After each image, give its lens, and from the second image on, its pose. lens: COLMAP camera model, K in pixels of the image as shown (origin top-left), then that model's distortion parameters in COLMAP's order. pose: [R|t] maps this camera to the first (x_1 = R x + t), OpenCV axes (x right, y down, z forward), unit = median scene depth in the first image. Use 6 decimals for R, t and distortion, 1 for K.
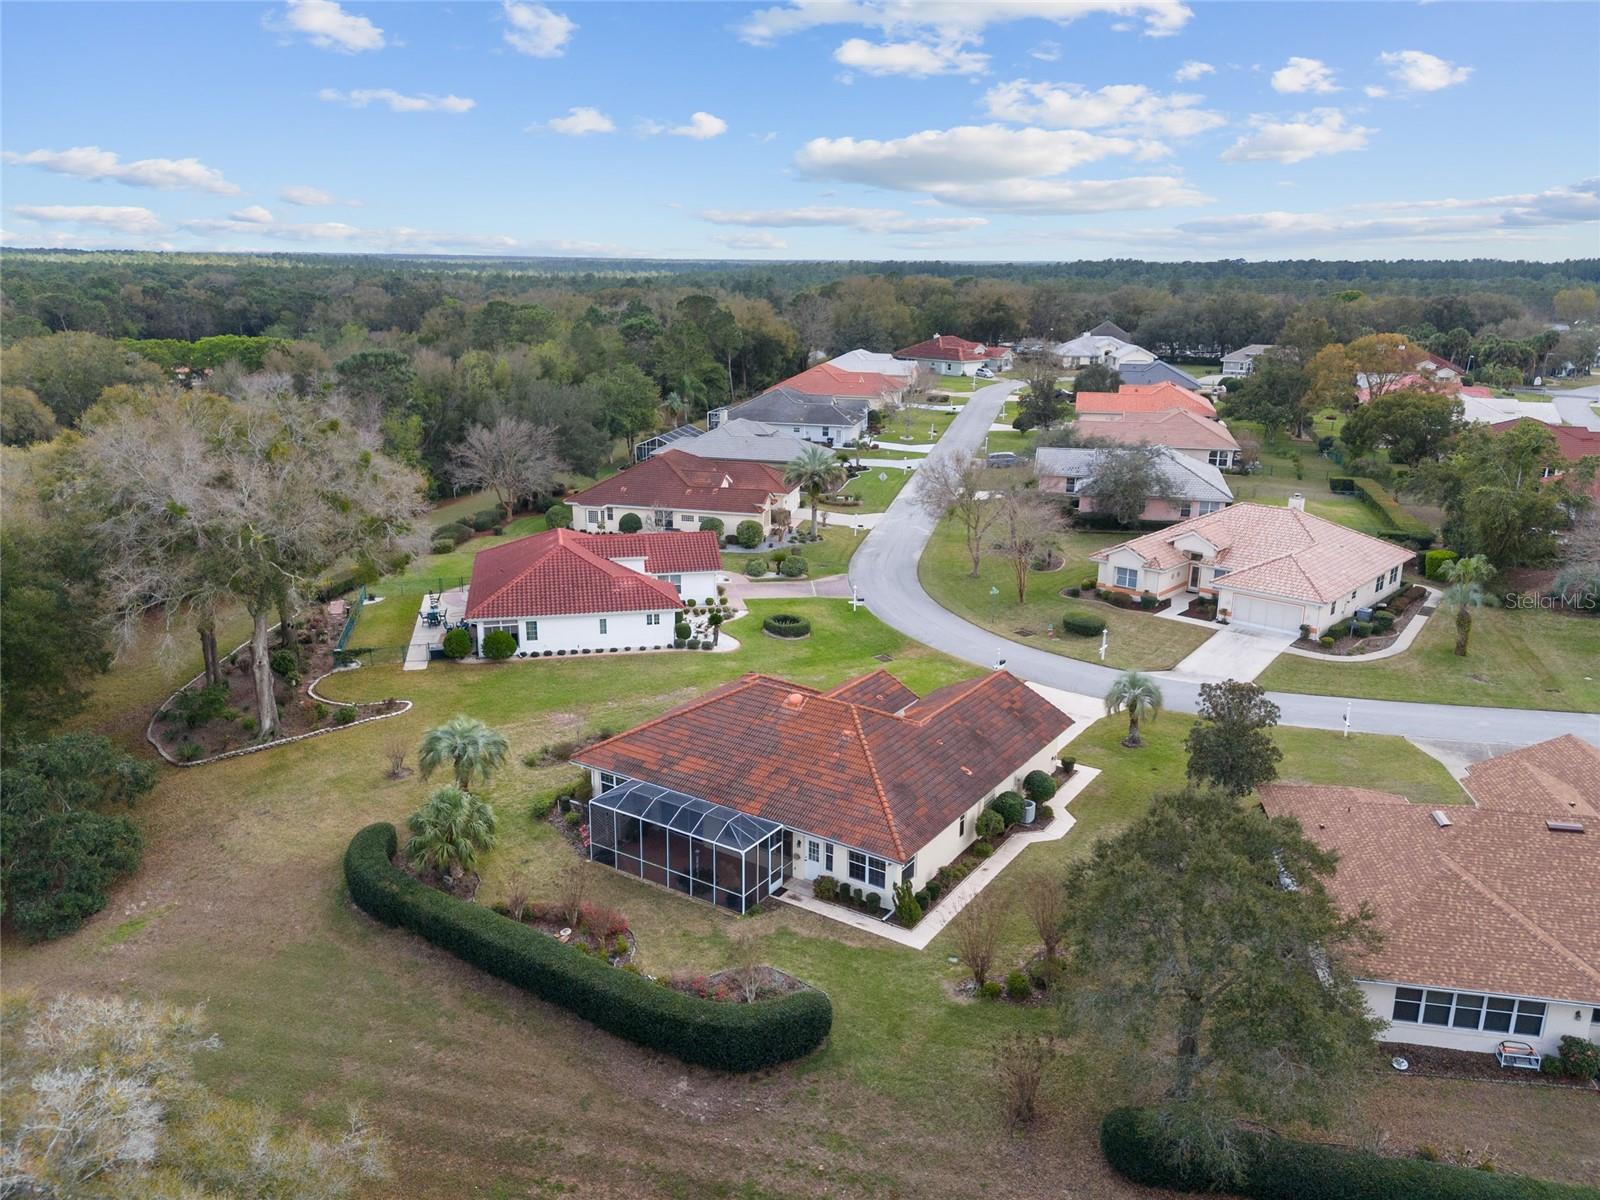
lens RADIAL K [[1190.2, 0, 807.2], [0, 1190.2, 601.3], [0, 0, 1]] dist [0.084831, -0.095733]
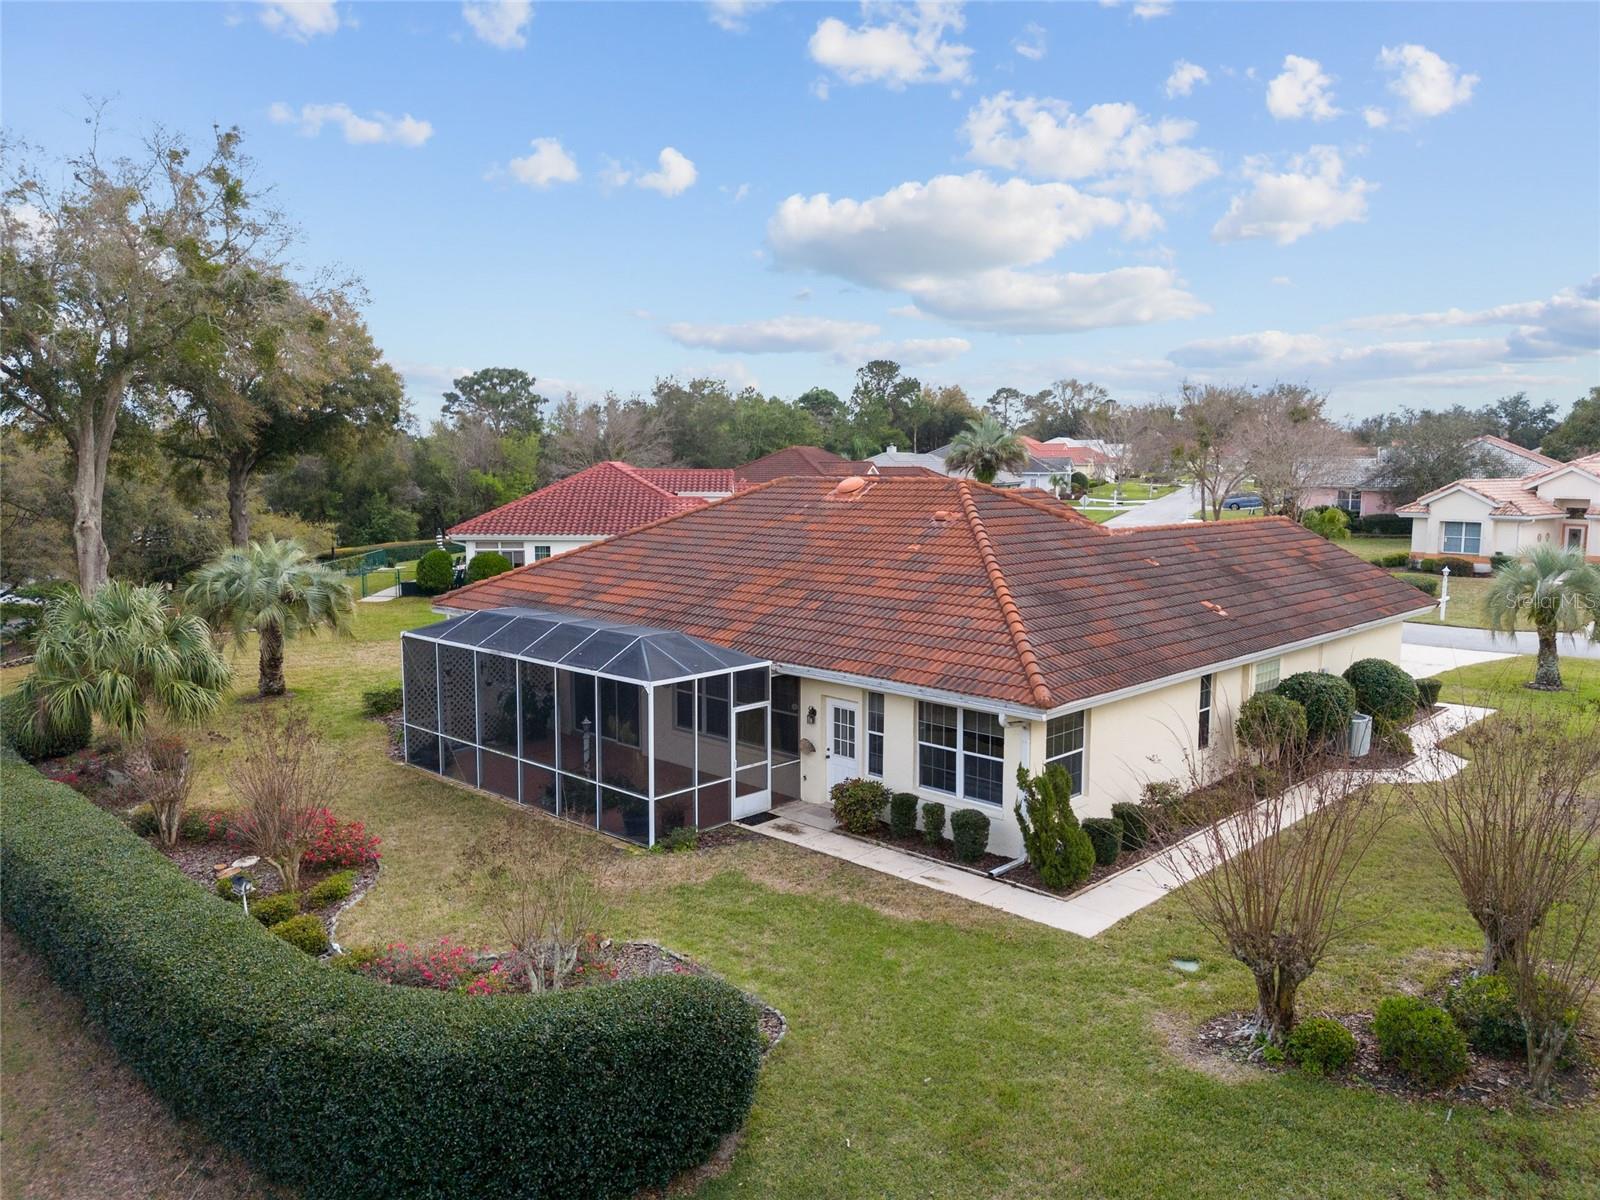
lens RADIAL K [[1174.3, 0, 800.0], [0, 1174.3, 600.0], [0, 0, 1]] dist [0.067707, -0.068210]
pose [[0.982101, 0.011234, -0.188020, 0.070481], [-0.040703, 0.987292, -0.153616, 0.231886], [0.183905, 0.158519, 0.970078, 0.587231]]
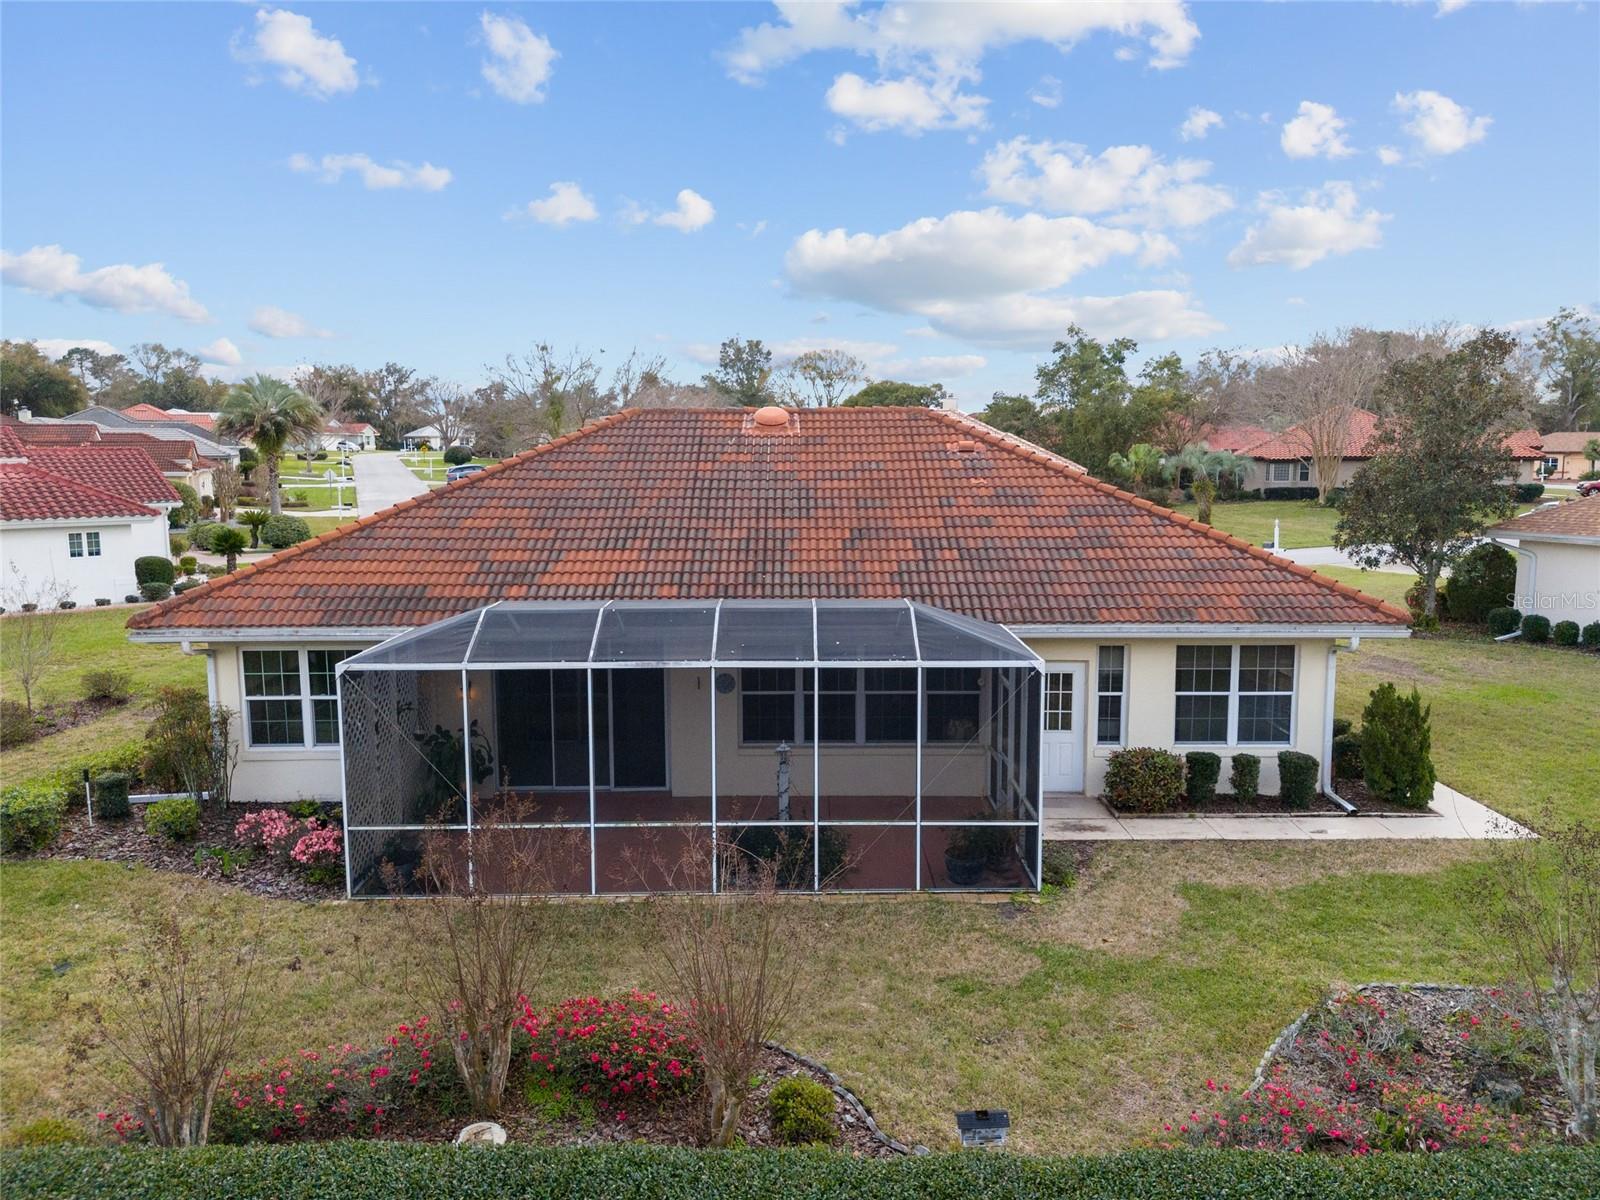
lens RADIAL K [[1183.3, 0, 800.0], [0, 1183.3, 600.0], [0, 0, 1]] dist [0.022140, 0.002346]
pose [[0.829995, -0.084476, 0.551336, -0.254156], [0.161085, 0.982649, -0.091940, 0.203135], [-0.534003, 0.165122, 0.829202, 0.756164]]
